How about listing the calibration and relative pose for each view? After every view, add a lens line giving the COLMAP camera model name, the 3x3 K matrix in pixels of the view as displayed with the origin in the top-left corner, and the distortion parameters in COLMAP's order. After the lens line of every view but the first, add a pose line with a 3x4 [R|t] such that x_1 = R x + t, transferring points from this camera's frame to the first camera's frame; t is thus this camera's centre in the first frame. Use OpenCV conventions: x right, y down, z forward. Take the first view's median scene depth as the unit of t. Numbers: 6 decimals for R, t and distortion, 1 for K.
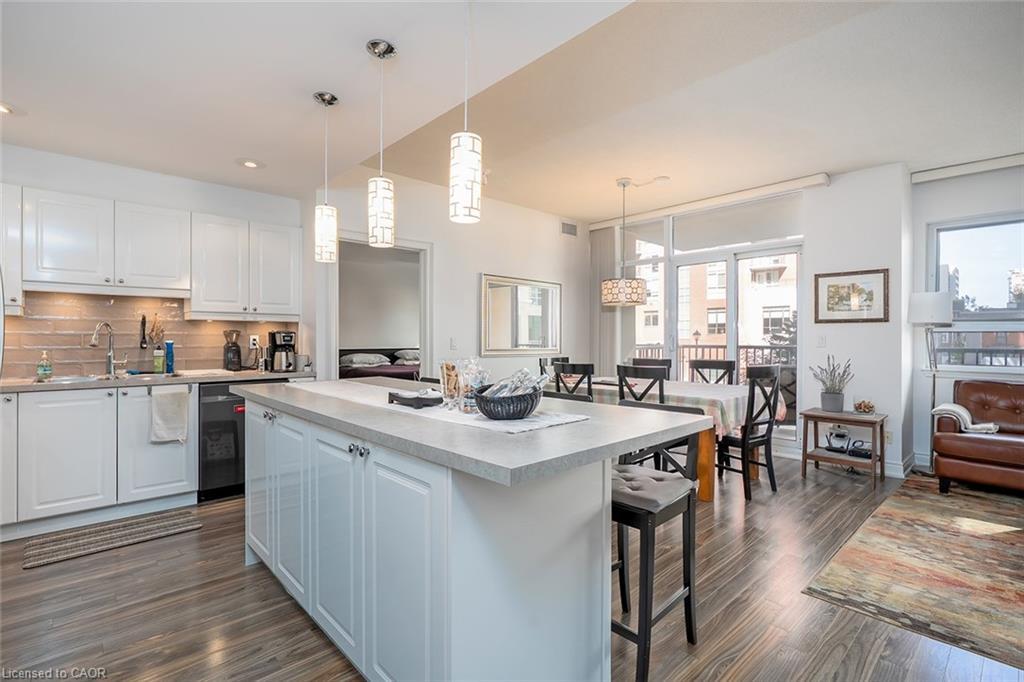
lens RADIAL K [[489.3, 0, 496.1], [0, 489.3, 334.6], [0, 0, 1]] dist [-0.020082, 0.007114]
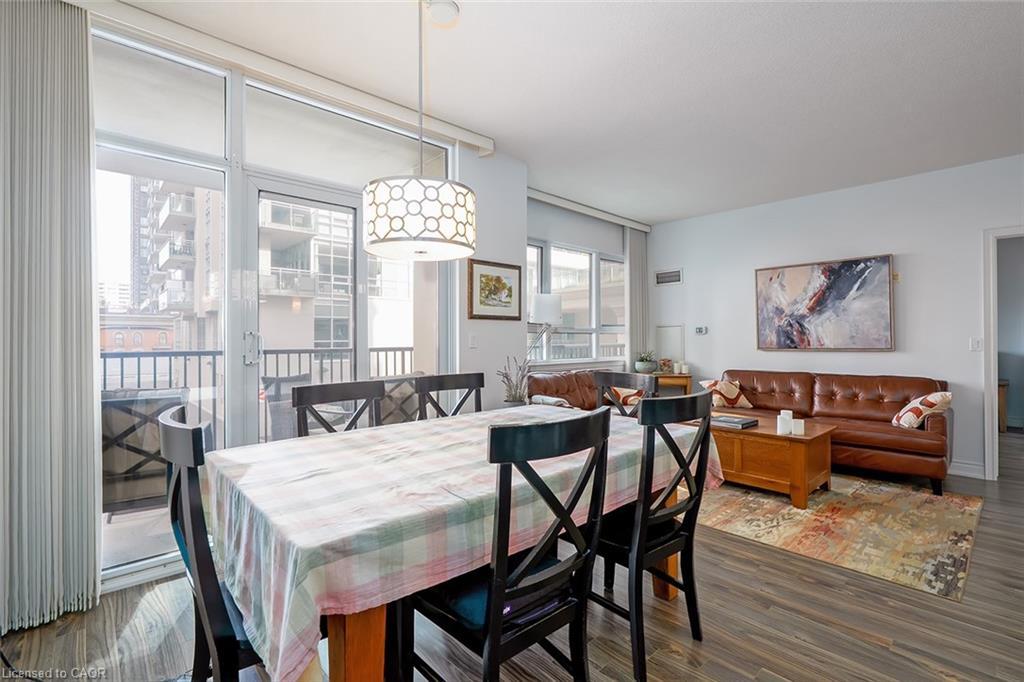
lens RADIAL K [[474.8, 0, 503.1], [0, 474.8, 334.7], [0, 0, 1]] dist [-0.011348, 0.003659]
pose [[-0.023383, 0.004810, 0.999715, -0.170567], [-0.002538, 0.999985, -0.004870, 0.008288], [-0.999723, -0.002651, -0.023370, 1.188172]]
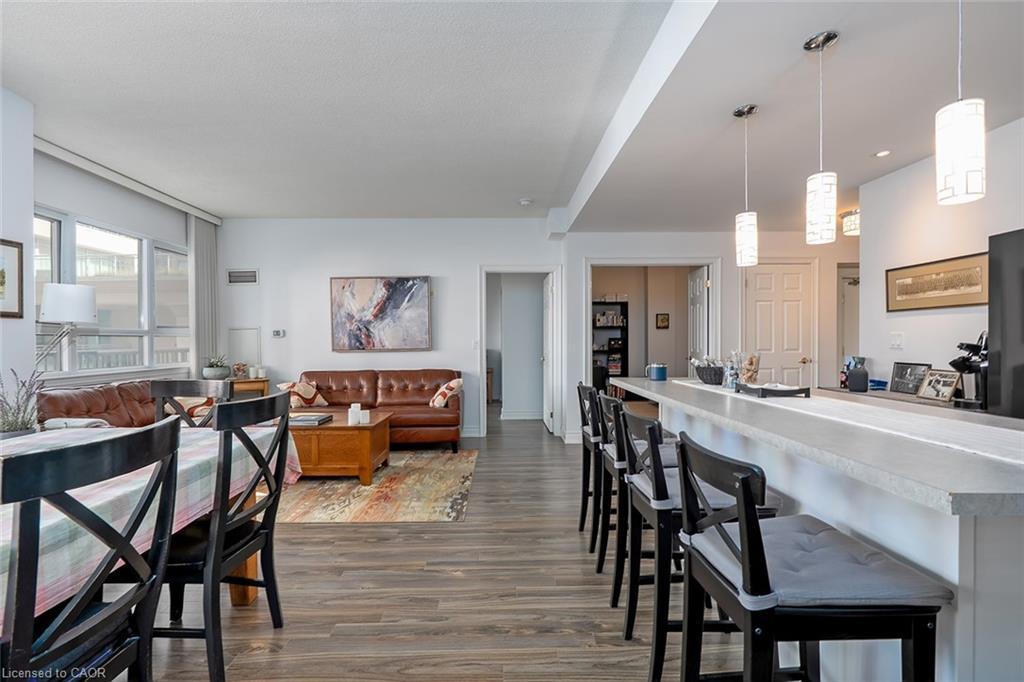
lens RADIAL K [[474.8, 0, 516.0], [0, 474.8, 342.3], [0, 0, 1]] dist [-0.011348, 0.003659]
pose [[-0.773497, -0.002237, 0.633796, -0.213305], [0.001283, 0.999986, 0.005094, 0.007410], [-0.633798, 0.004753, -0.773484, 1.208473]]
